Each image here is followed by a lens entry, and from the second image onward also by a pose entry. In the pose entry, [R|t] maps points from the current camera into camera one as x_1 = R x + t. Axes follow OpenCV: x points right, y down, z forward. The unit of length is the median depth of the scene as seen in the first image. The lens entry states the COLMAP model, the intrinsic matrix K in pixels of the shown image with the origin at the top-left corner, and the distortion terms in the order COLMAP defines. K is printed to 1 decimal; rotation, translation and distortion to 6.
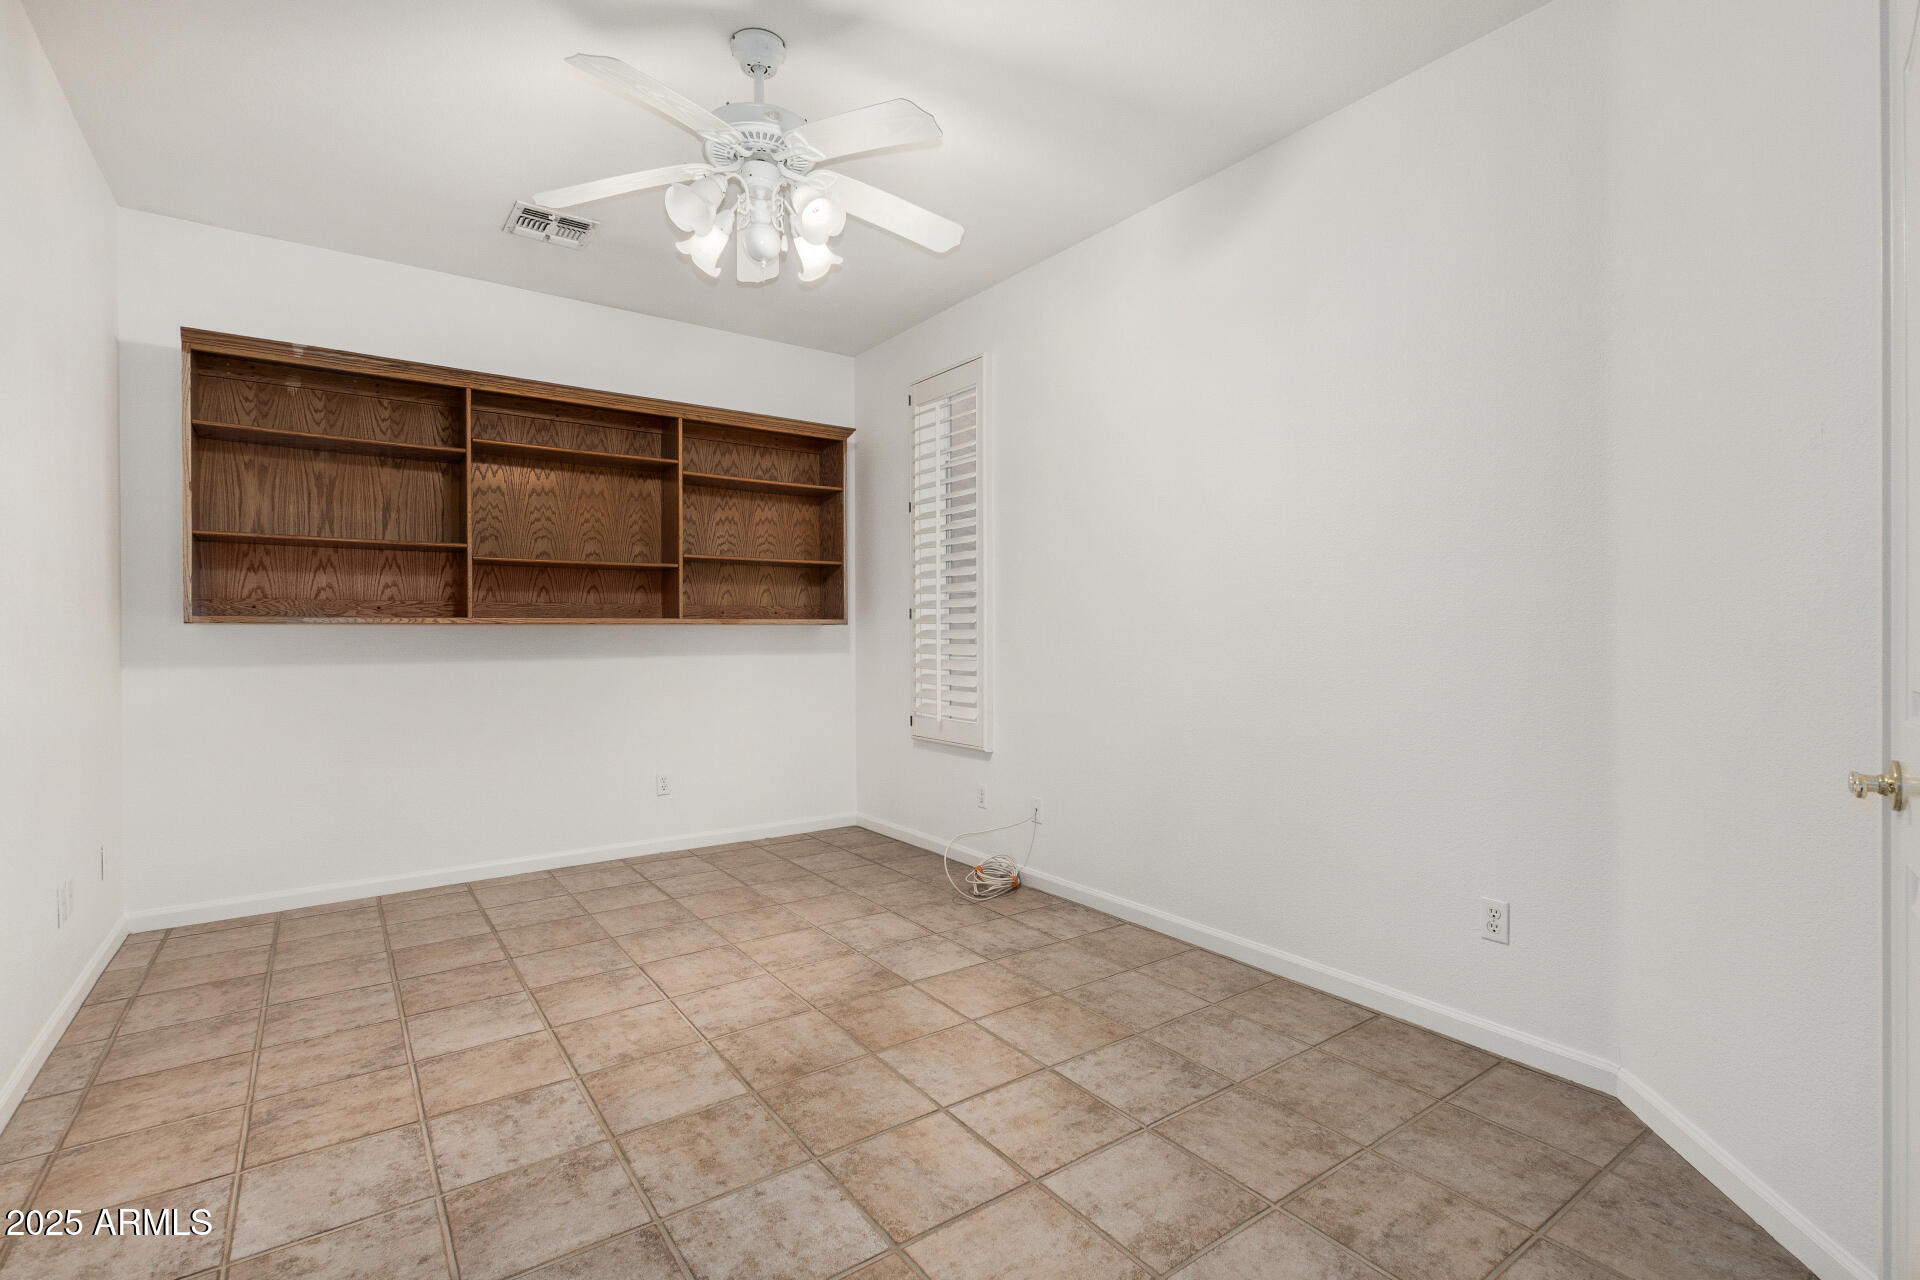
lens RADIAL K [[878.9, 0, 971.7], [0, 878.9, 634.0], [0, 0, 1]] dist [-0.001087, -0.001081]
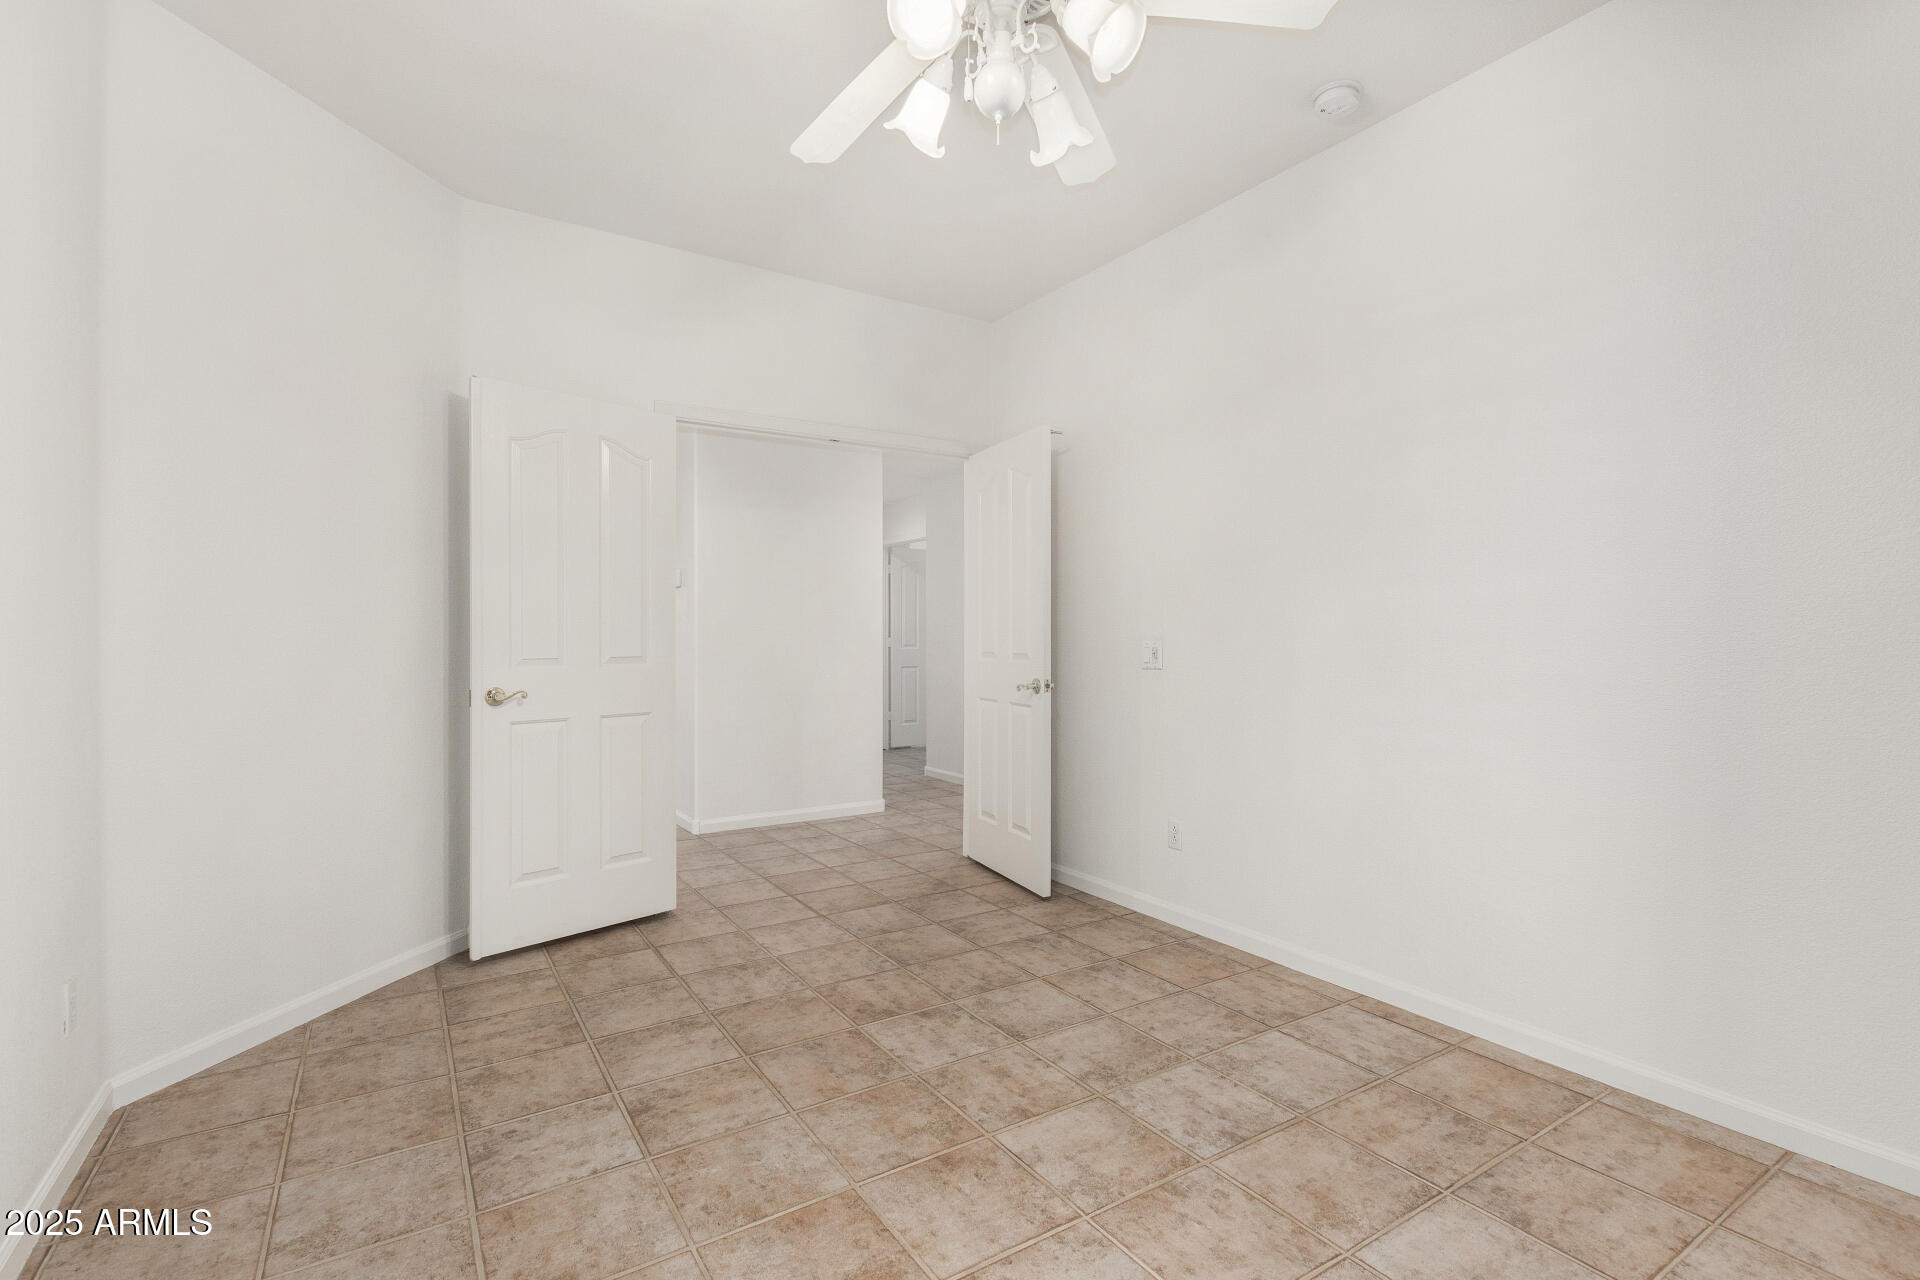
lens RADIAL K [[878.9, 0, 963.3], [0, 878.9, 640.5], [0, 0, 1]] dist [-0.001087, -0.001081]
pose [[-0.998030, 0.003741, 0.062634, -0.294780], [0.004157, 0.999970, 0.006504, -0.003757], [-0.062608, 0.006751, -0.998015, 2.005511]]
